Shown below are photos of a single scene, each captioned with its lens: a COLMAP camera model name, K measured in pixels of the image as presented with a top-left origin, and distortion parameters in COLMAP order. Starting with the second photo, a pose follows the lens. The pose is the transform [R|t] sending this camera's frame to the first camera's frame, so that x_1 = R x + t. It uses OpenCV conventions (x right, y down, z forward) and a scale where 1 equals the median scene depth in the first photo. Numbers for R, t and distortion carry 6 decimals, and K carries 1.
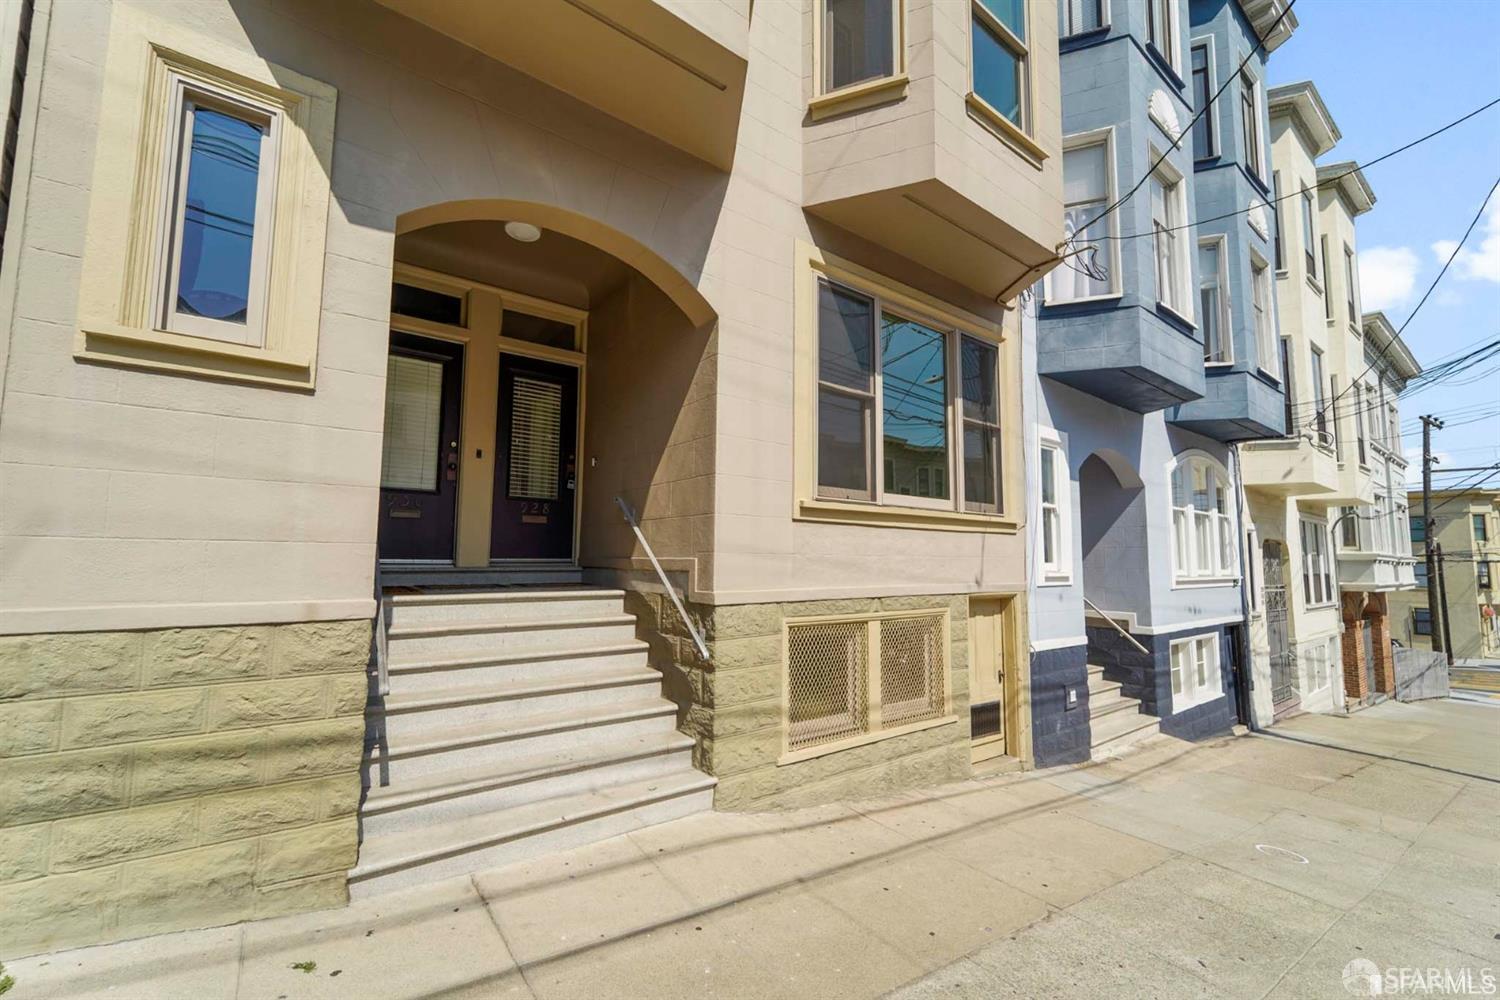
lens RADIAL K [[618.4, 0, 751.6], [0, 618.4, 508.2], [0, 0, 1]] dist [0.001672, -0.000050]
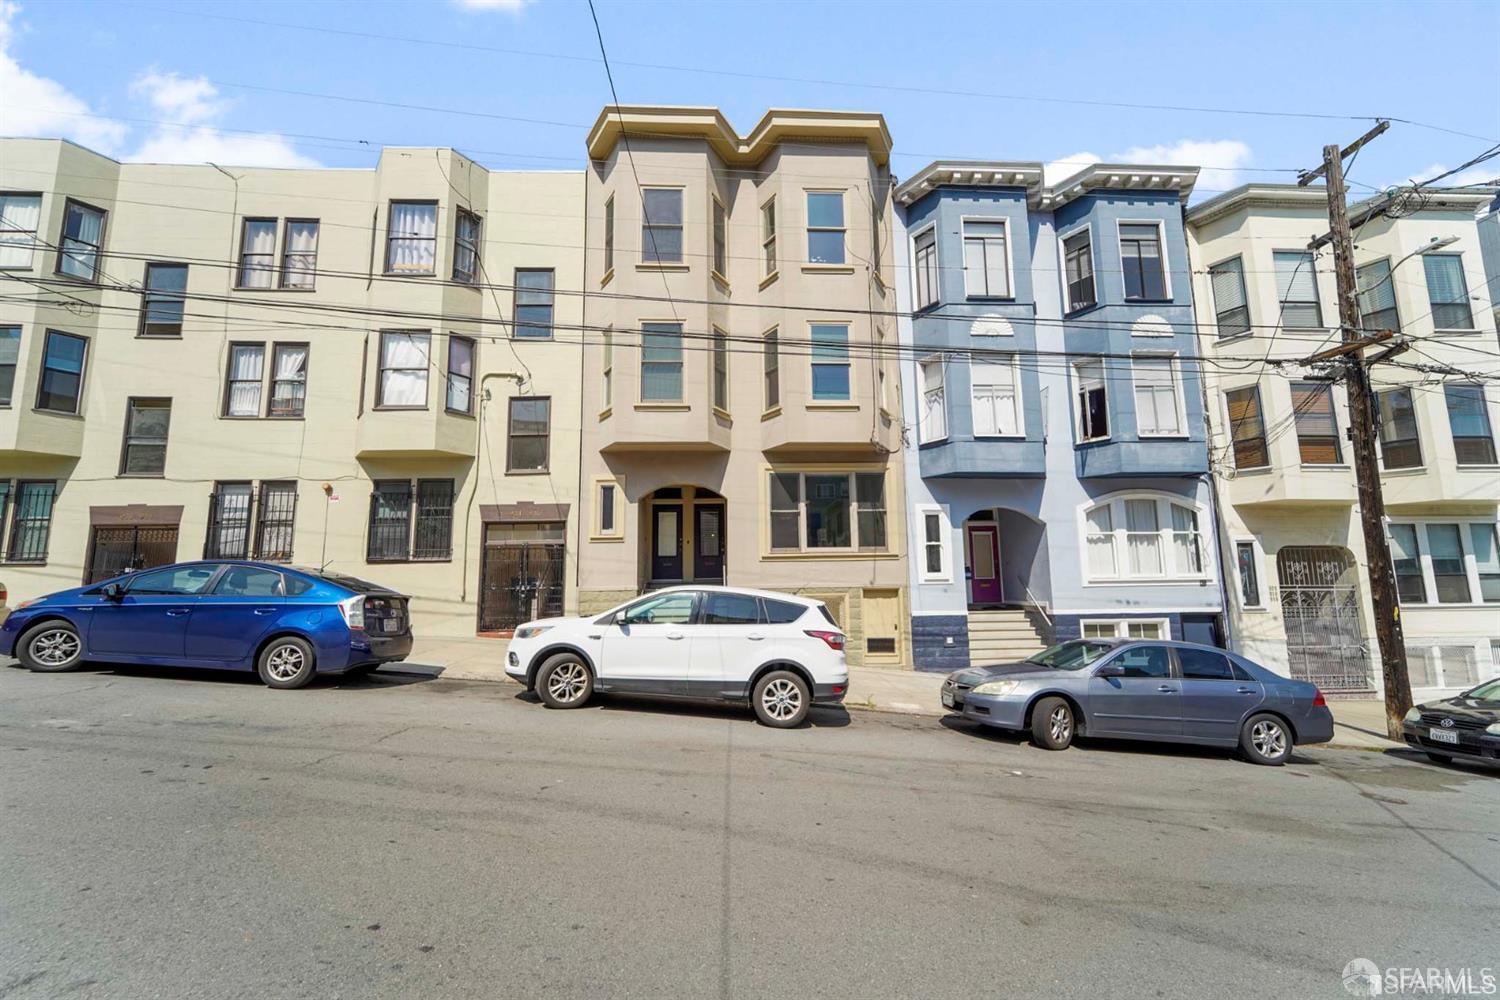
lens RADIAL K [[618.4, 0, 748.6], [0, 618.4, 501.3], [0, 0, 1]] dist [0.001672, -0.000050]
pose [[0.827707, -0.099752, -0.552223, 1.301077], [0.069272, 0.994710, -0.075851, -0.035152], [0.556868, 0.024529, 0.830239, -1.149031]]
